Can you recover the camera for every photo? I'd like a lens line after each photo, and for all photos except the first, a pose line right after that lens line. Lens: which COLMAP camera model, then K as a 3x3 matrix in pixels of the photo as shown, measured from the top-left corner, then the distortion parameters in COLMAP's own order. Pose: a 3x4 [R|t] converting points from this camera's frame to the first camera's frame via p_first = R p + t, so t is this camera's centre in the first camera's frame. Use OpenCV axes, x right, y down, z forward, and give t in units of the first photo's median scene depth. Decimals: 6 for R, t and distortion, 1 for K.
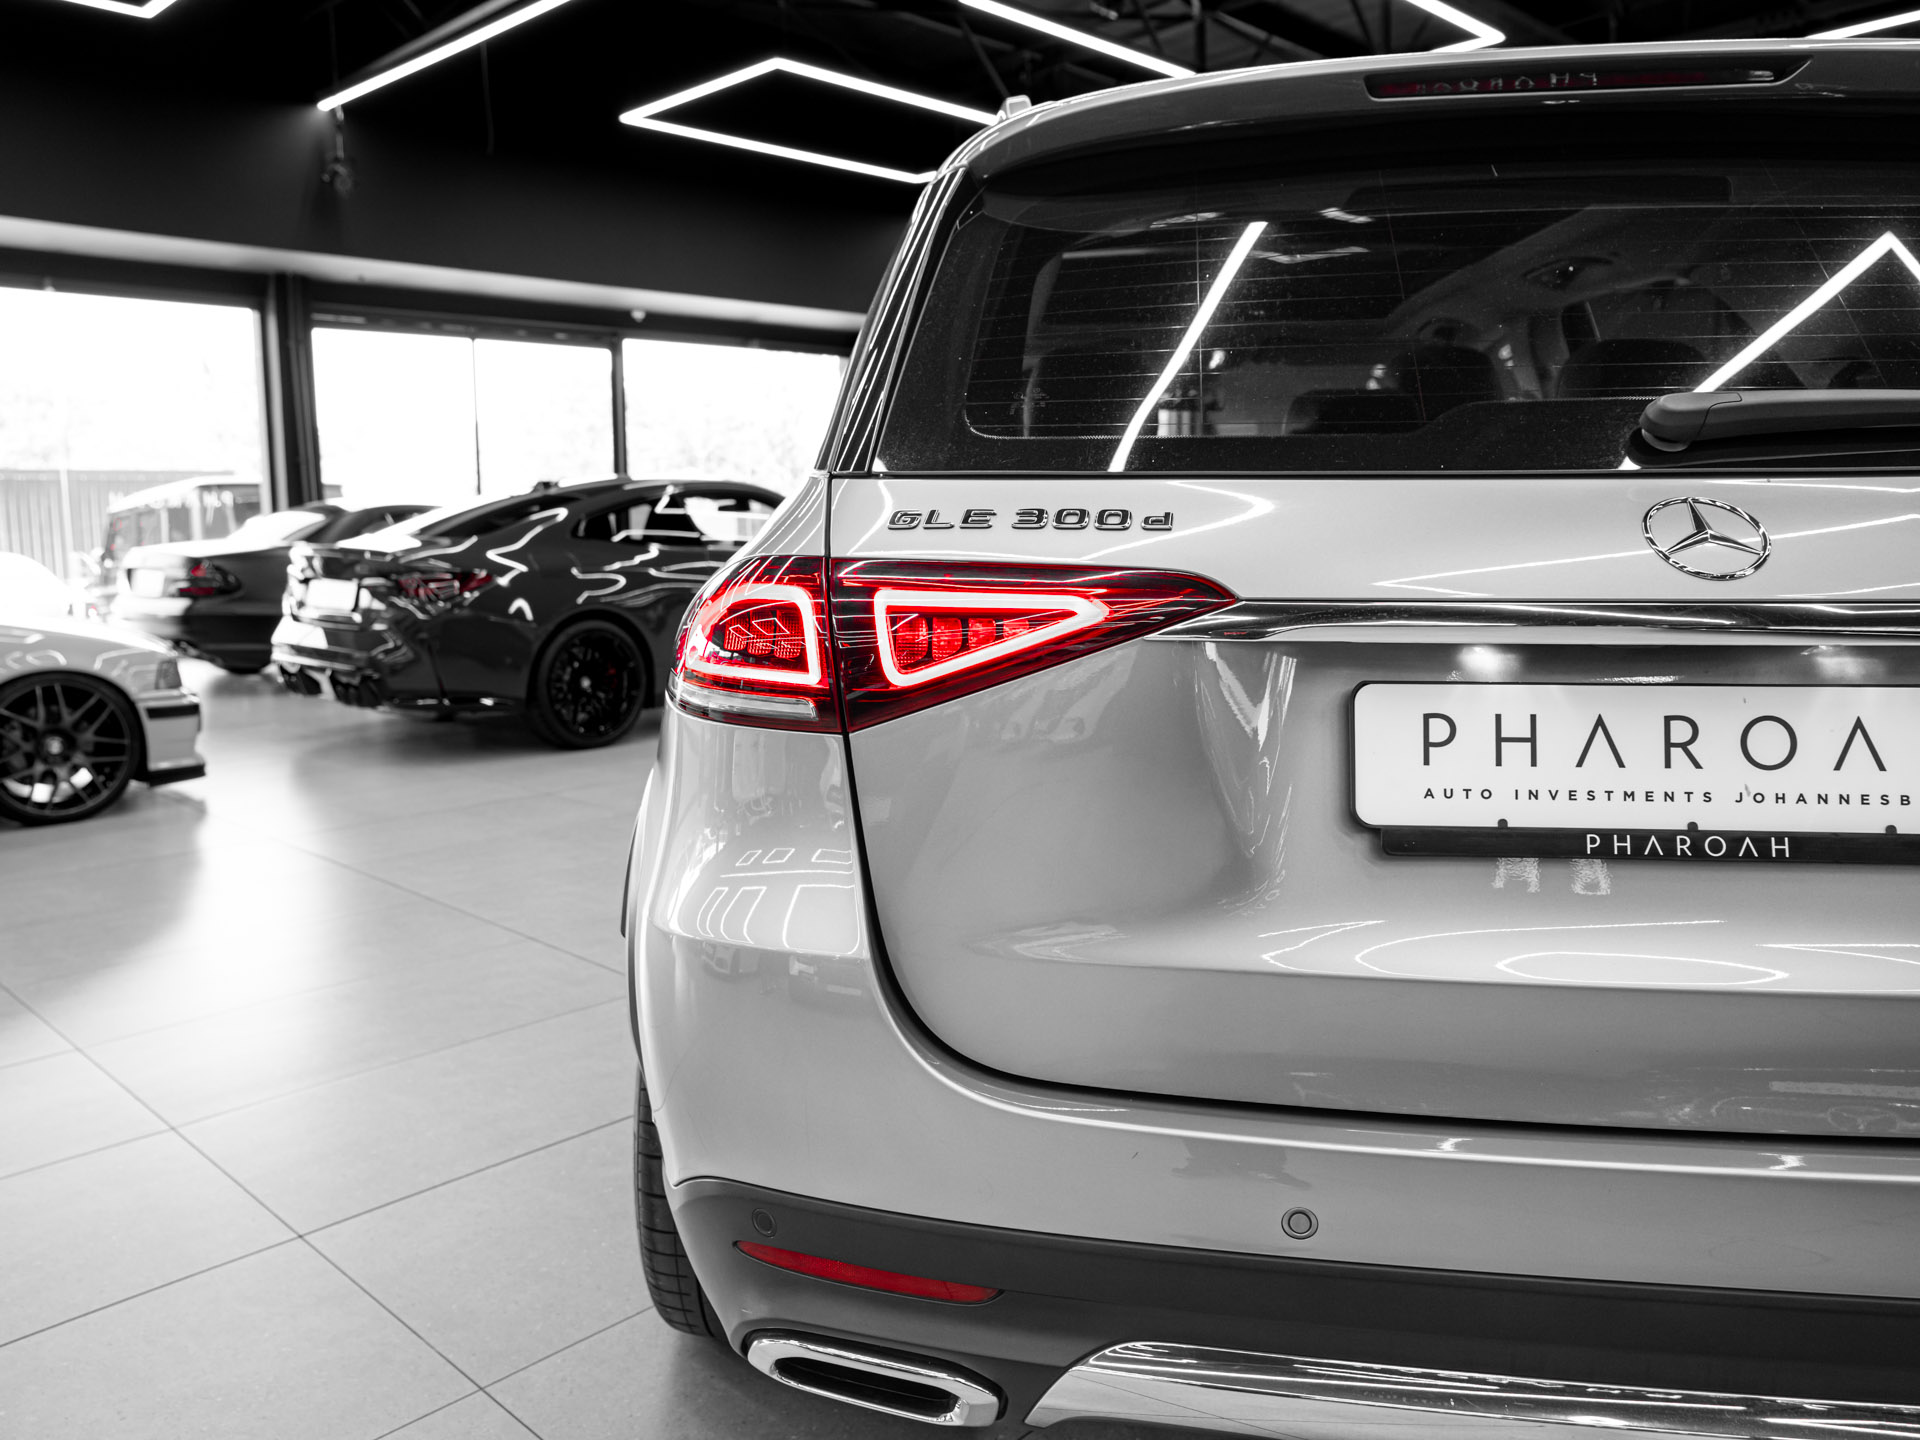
lens RADIAL K [[1455.8, 0, 864.6], [0, 1455.8, 722.4], [0, 0, 1]] dist [-0.023496, 0.063379]
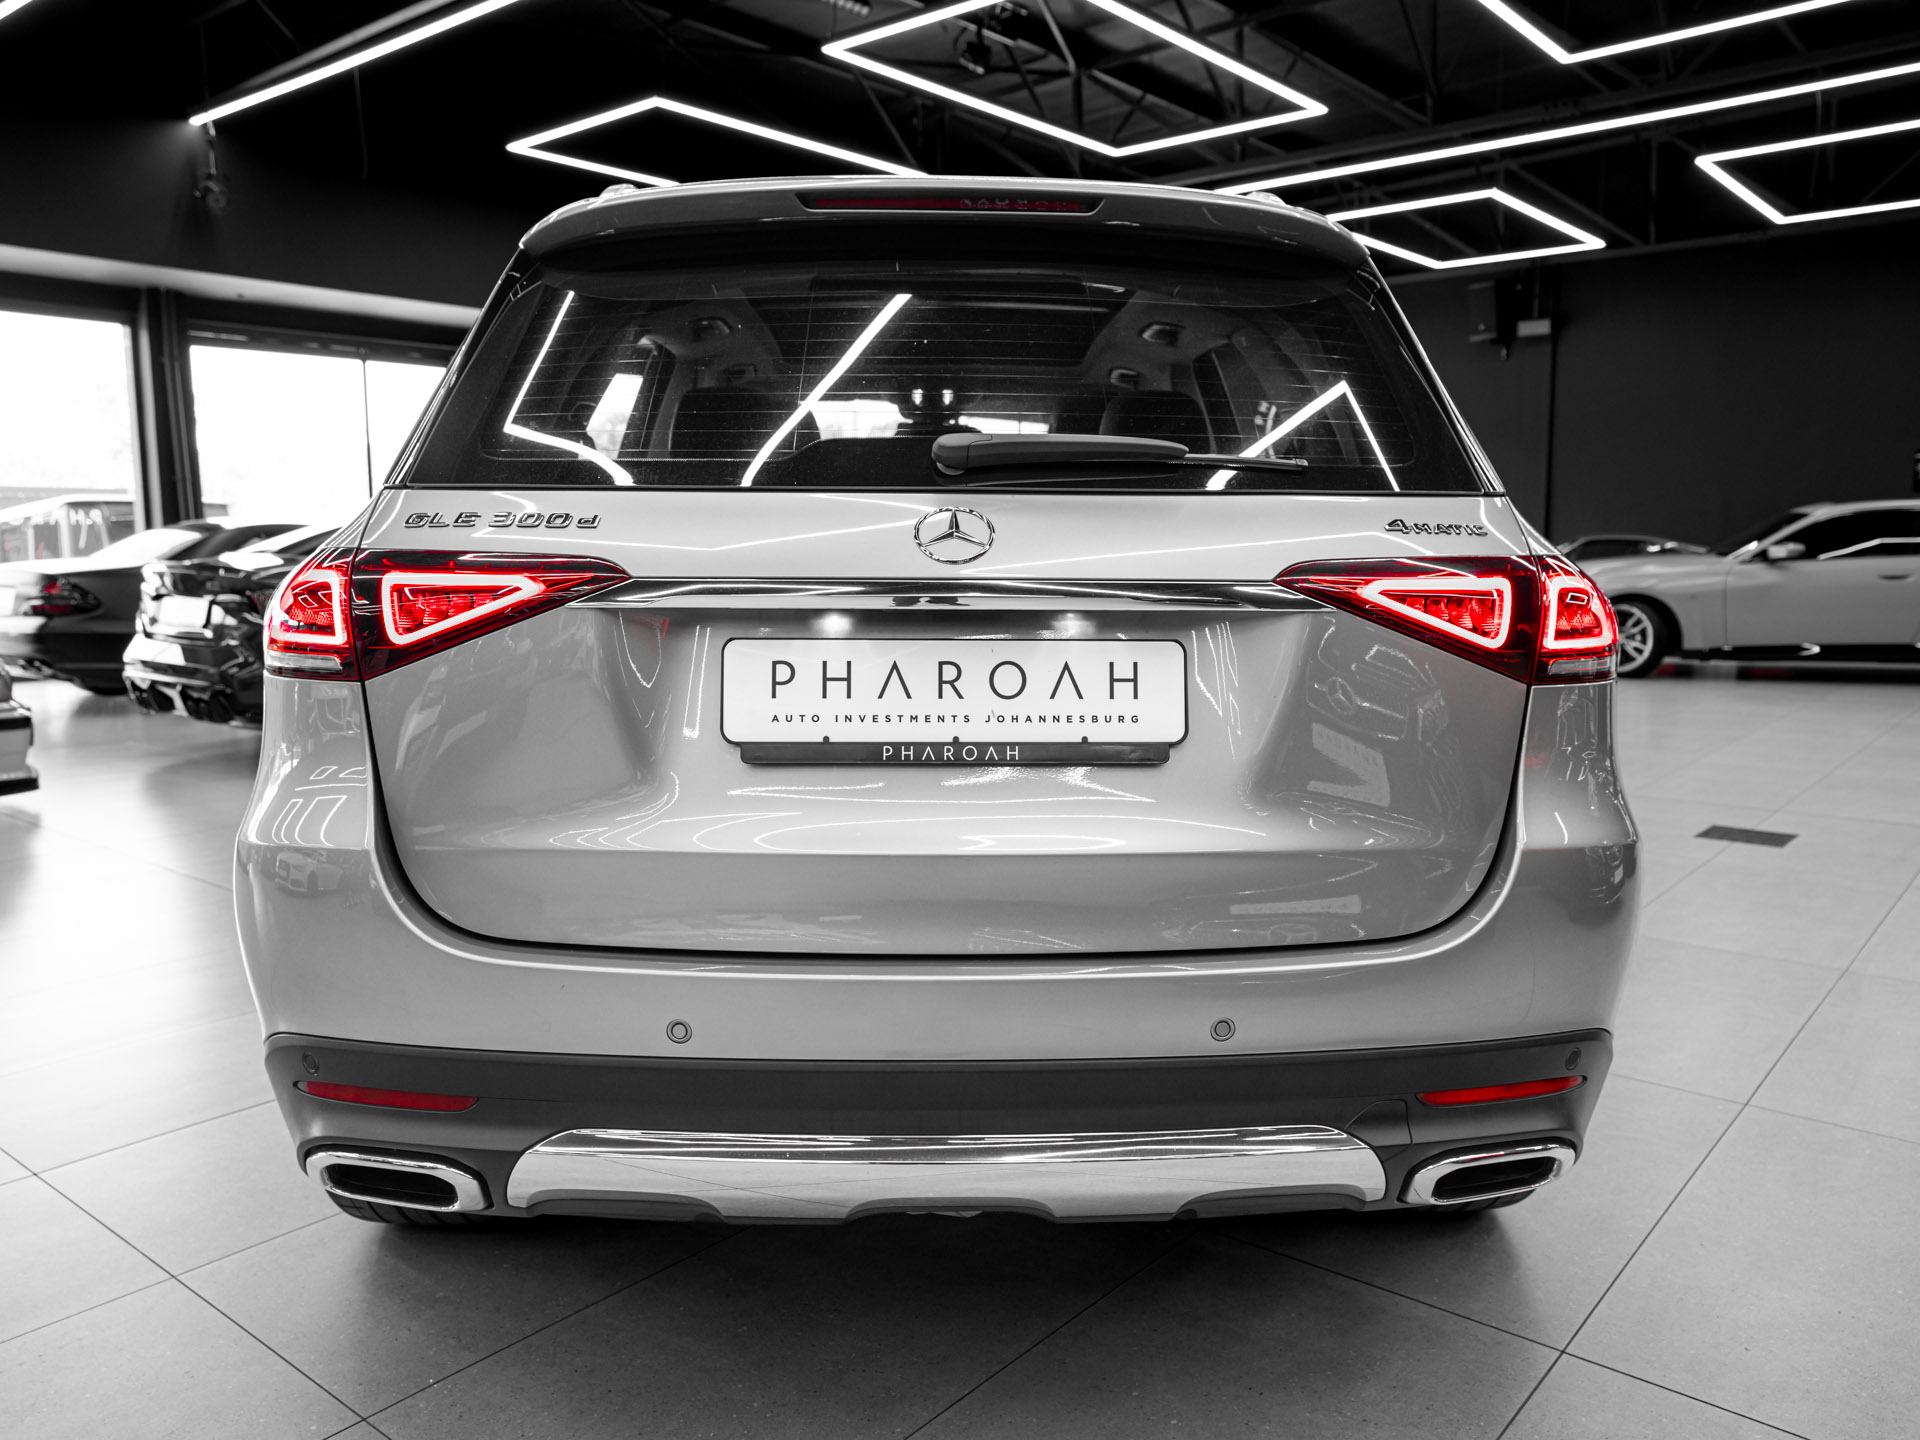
lens RADIAL K [[1455.8, 0, 963.5], [0, 1455.8, 722.7], [0, 0, 1]] dist [-0.023496, 0.063379]
pose [[0.994169, -0.005954, 0.107667, 0.354270], [0.007906, 0.999812, -0.017708, 0.066992], [-0.107541, 0.018456, 0.994029, -0.336903]]
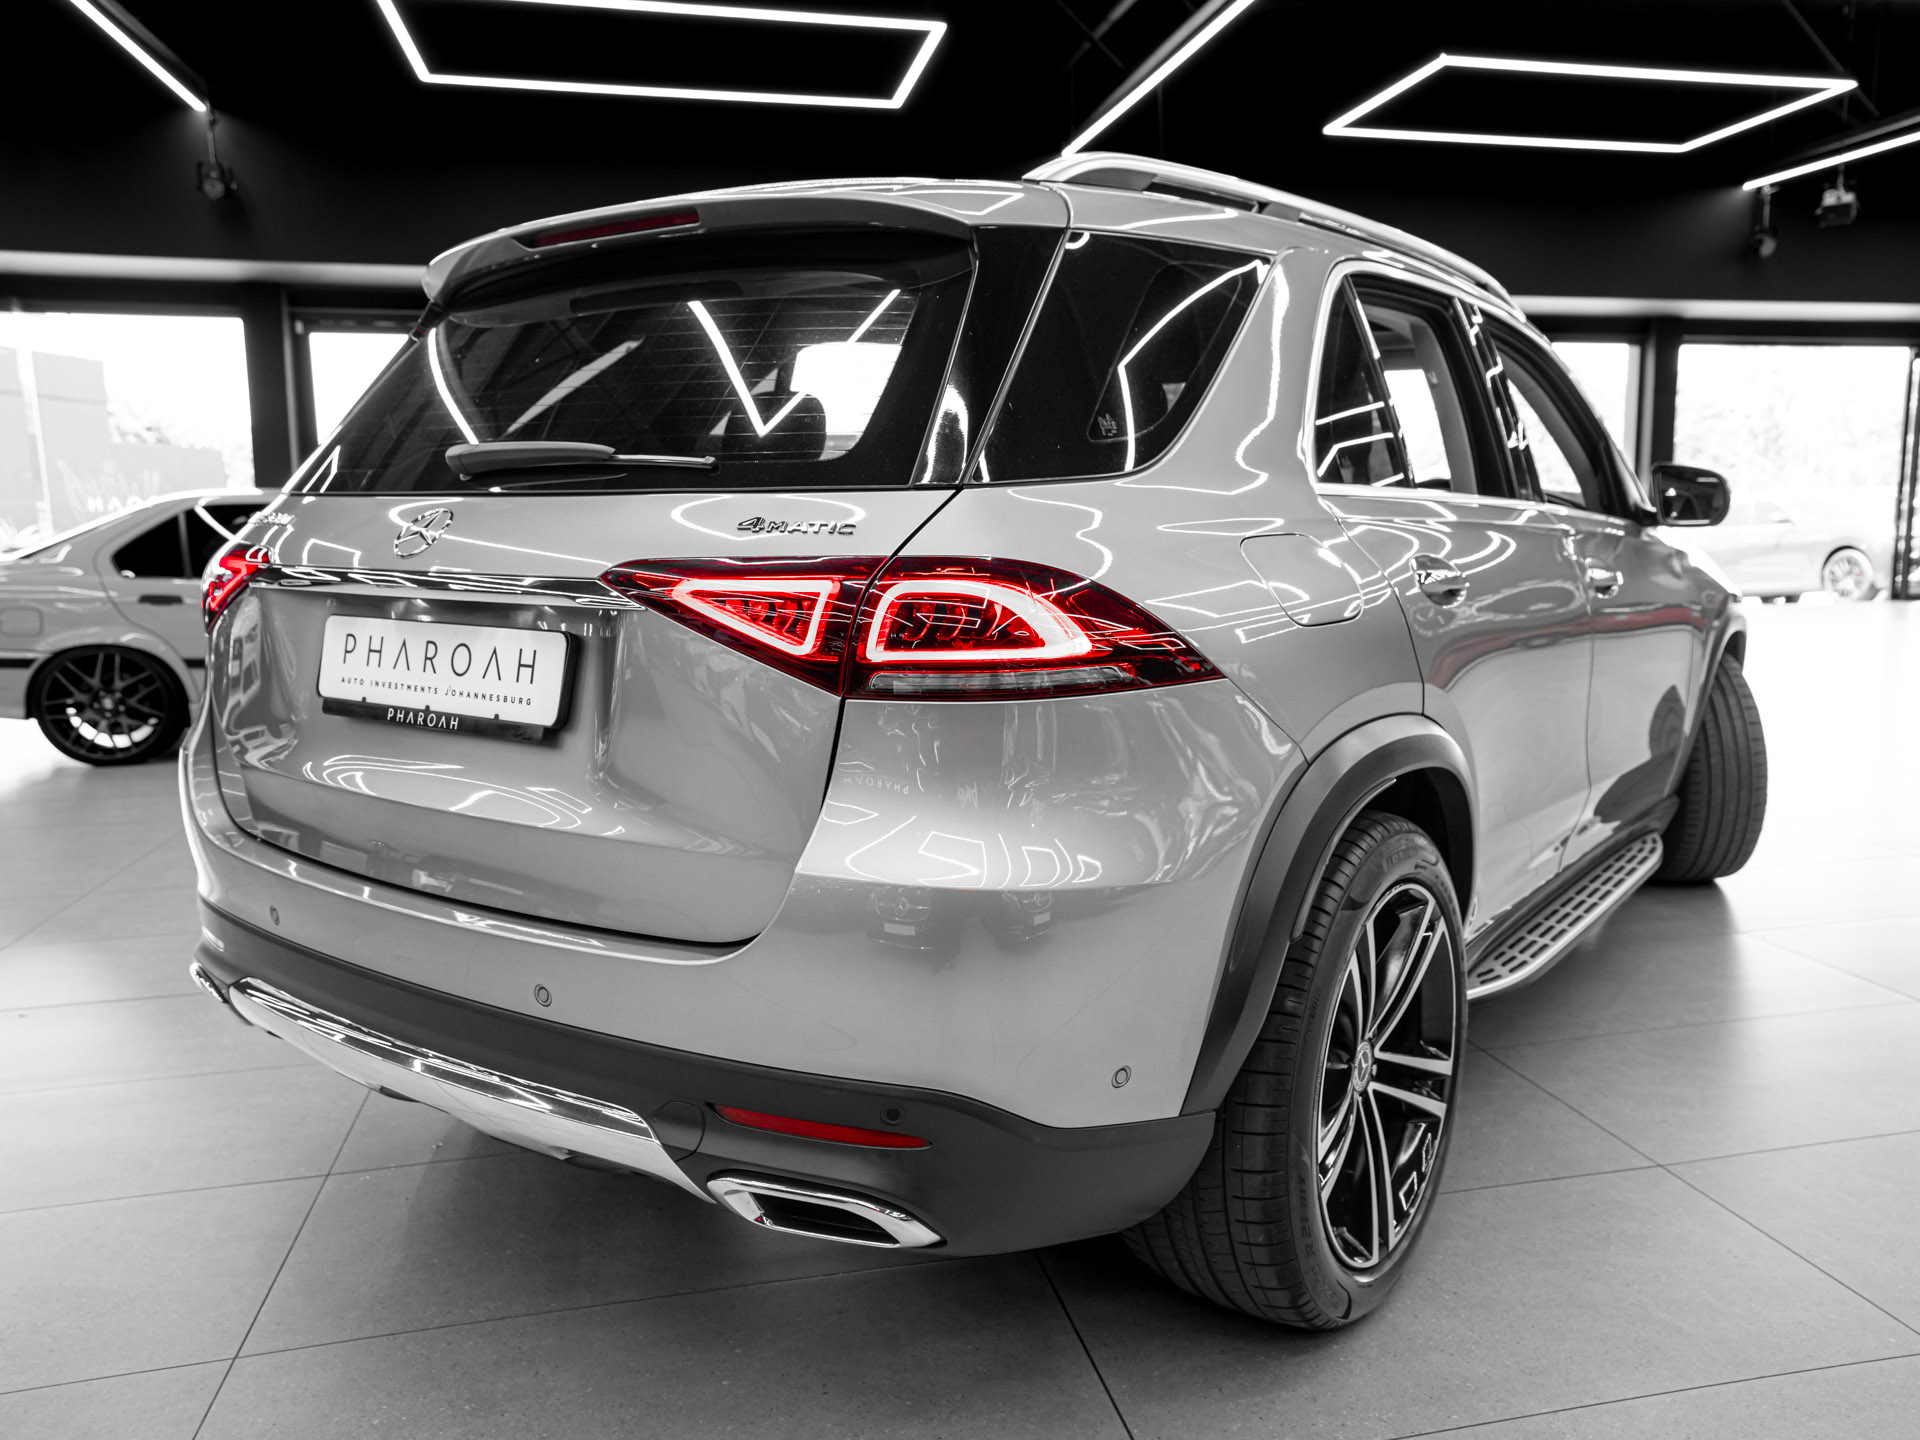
lens RADIAL K [[1455.8, 0, 976.3], [0, 1455.8, 734.2], [0, 0, 1]] dist [-0.023496, 0.063379]
pose [[0.859923, 0.080715, -0.504002, 1.621445], [-0.076424, 0.996647, 0.029217, 0.004558], [0.504670, 0.013393, 0.863208, -0.094985]]
